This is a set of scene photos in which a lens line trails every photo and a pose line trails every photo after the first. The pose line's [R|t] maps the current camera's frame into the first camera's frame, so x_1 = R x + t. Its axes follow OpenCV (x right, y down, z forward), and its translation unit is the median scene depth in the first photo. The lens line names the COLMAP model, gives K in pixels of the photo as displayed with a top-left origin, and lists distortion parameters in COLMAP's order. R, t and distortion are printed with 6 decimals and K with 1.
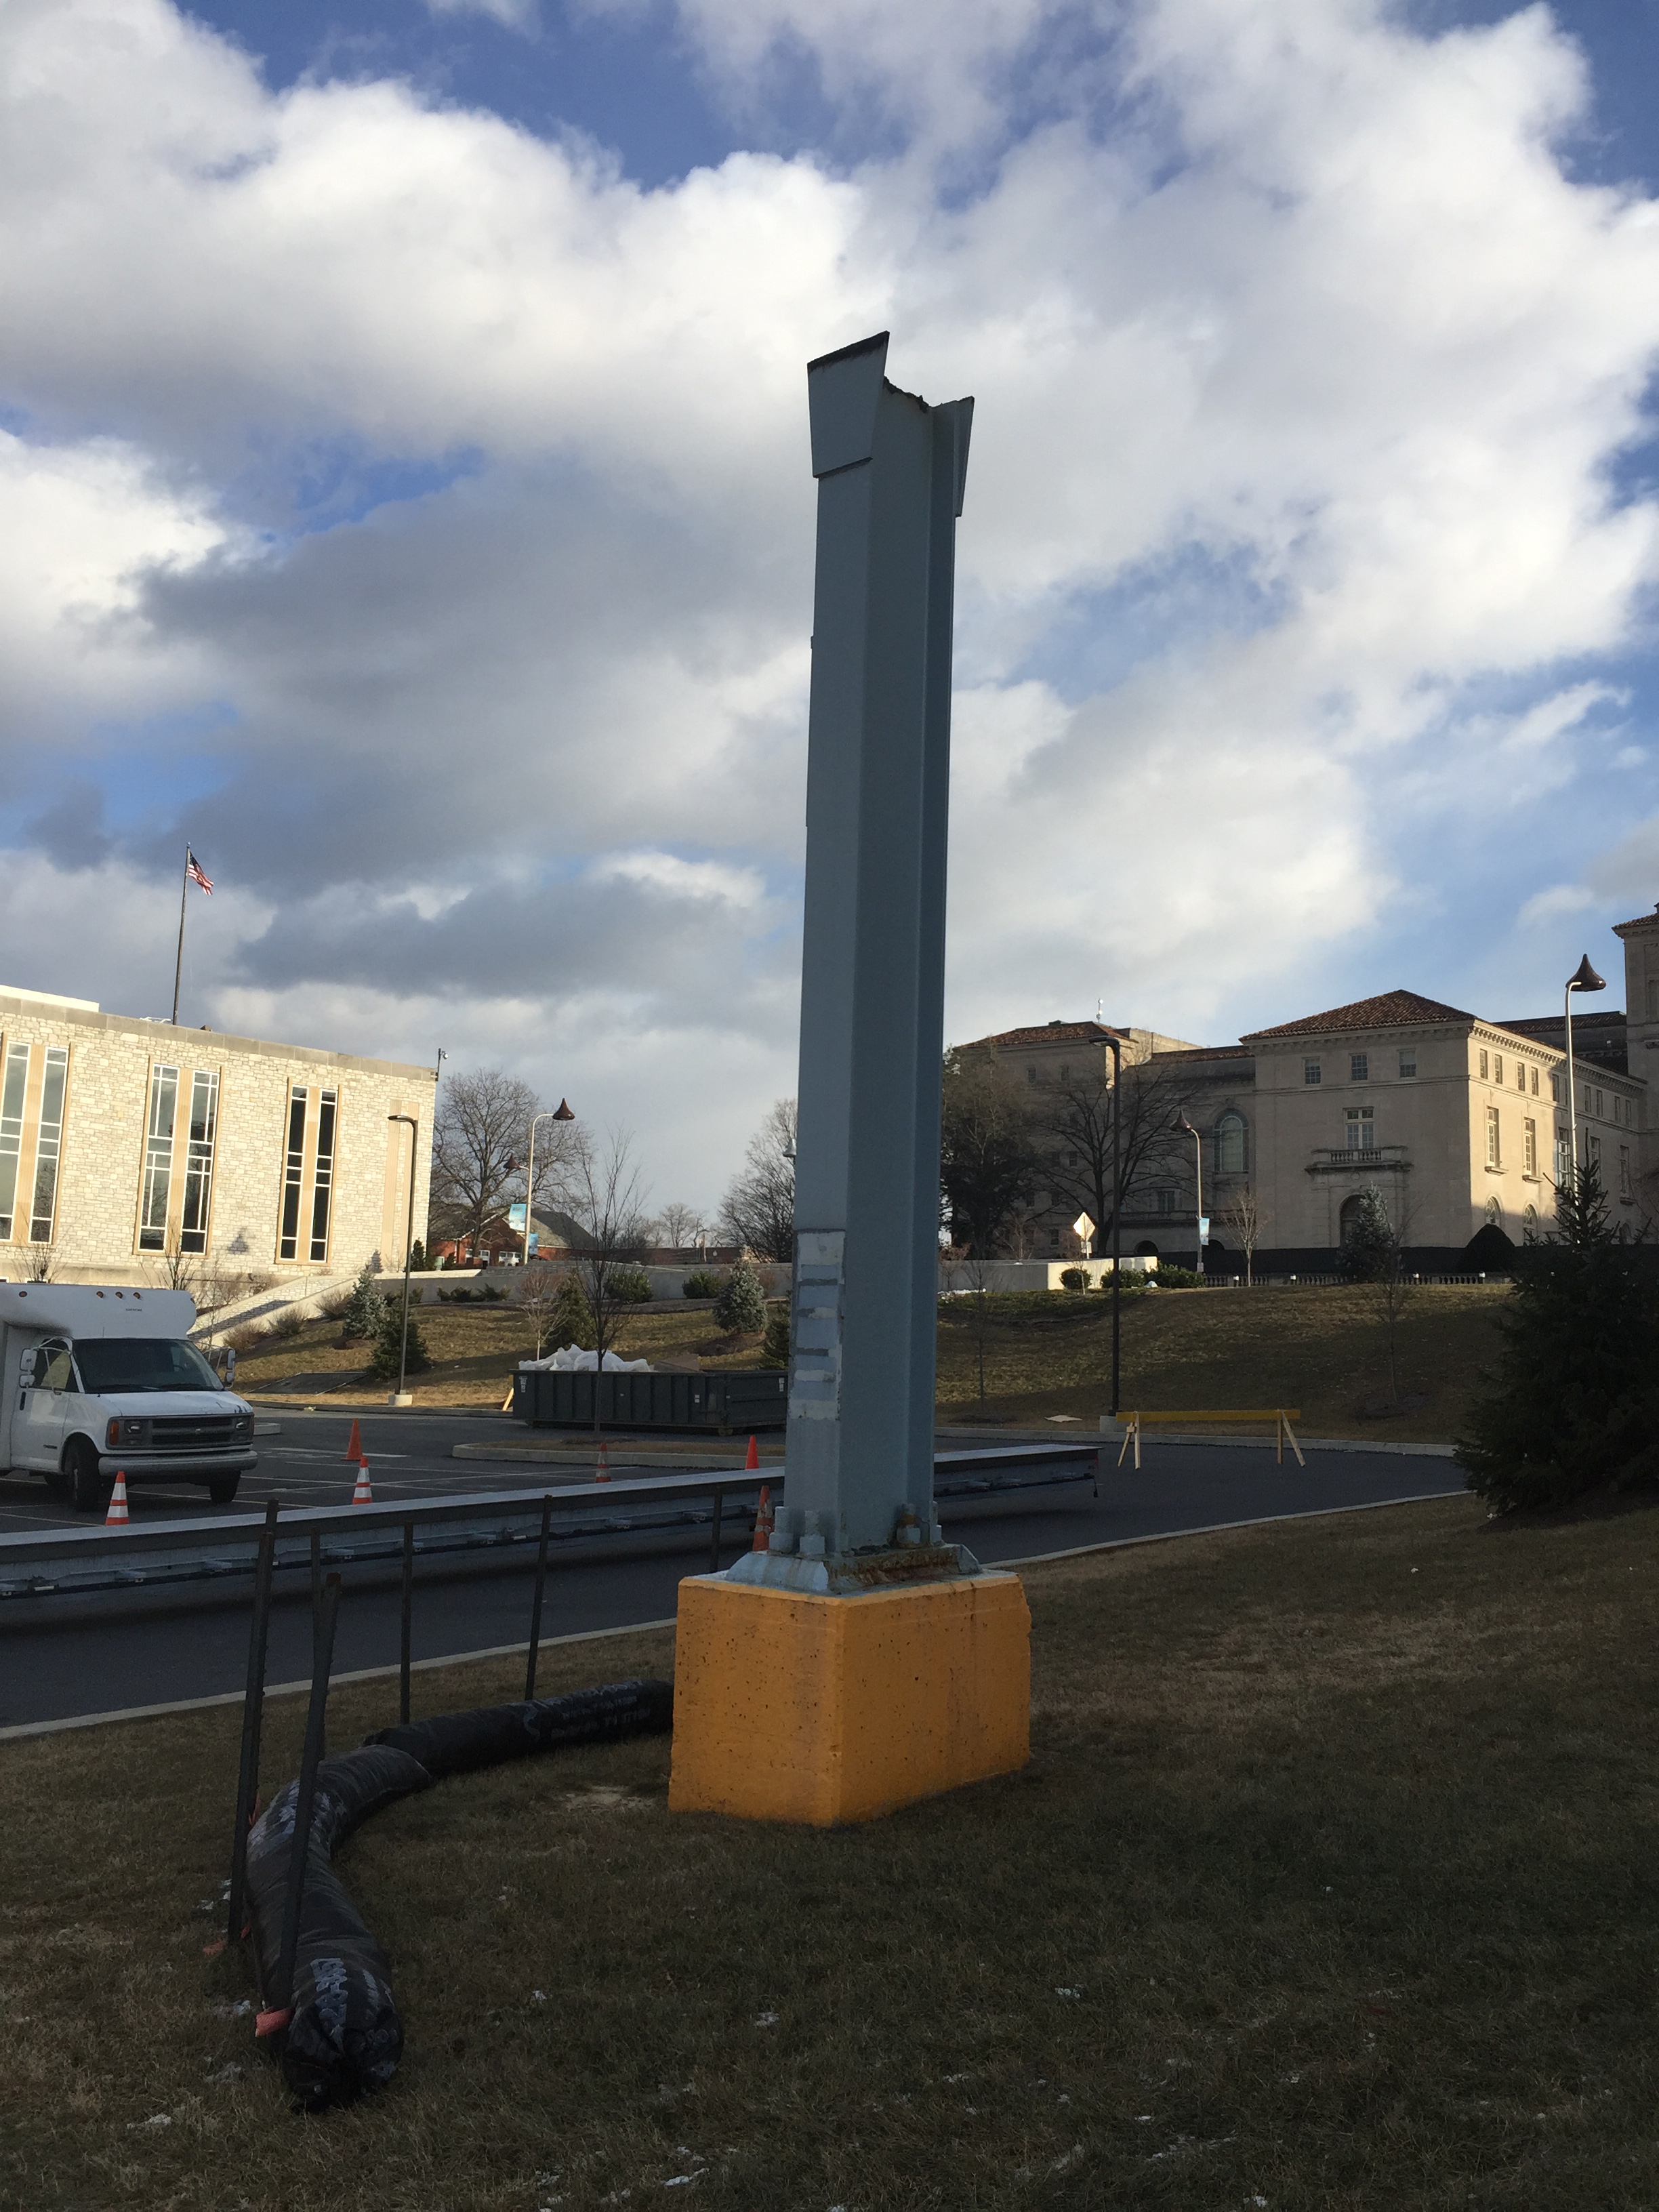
lens RADIAL K [[1856.2, 0, 825.7], [0, 1856.2, 1085.5], [0, 0, 1]] dist [0.093446, -0.001228]
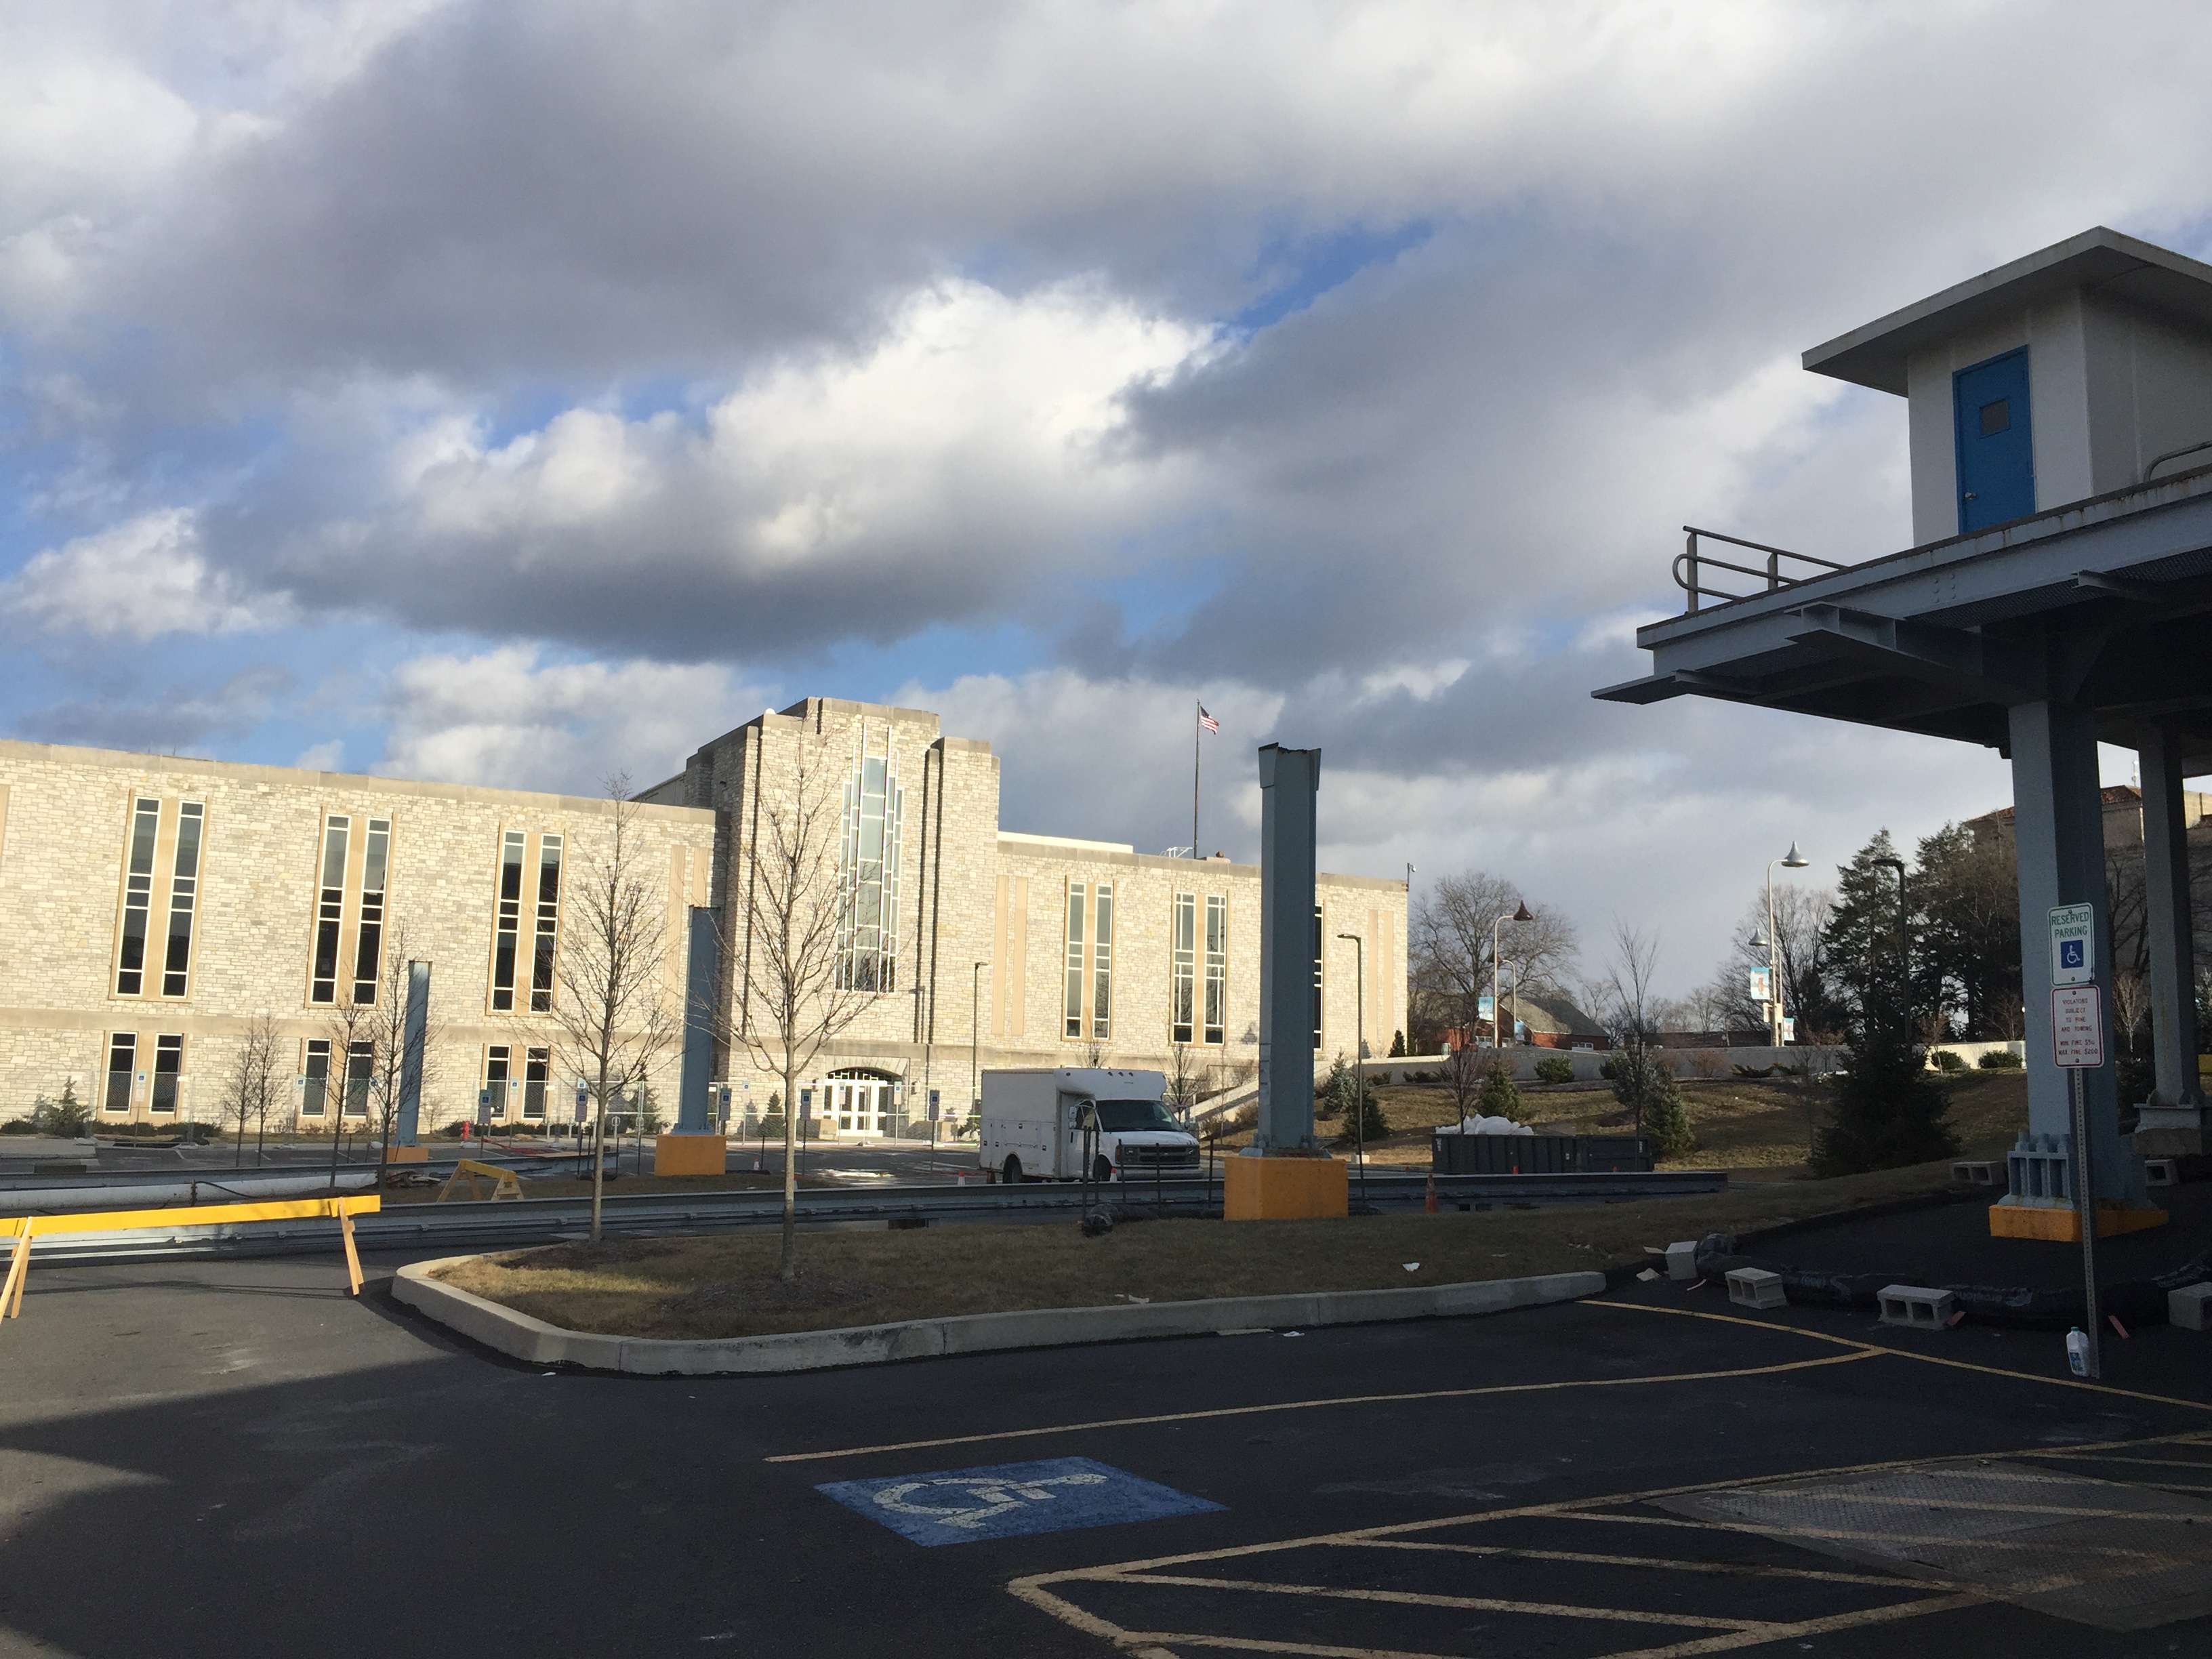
lens RADIAL K [[1831.0, 0, 1110.8], [0, 1831.0, 882.9], [0, 0, 1]] dist [0.135842, -0.180278]
pose [[0.922342, -0.053106, -0.382706, 0.067679], [0.055032, 0.998467, -0.005922, -0.013182], [0.382434, -0.015600, 0.923851, -0.136441]]
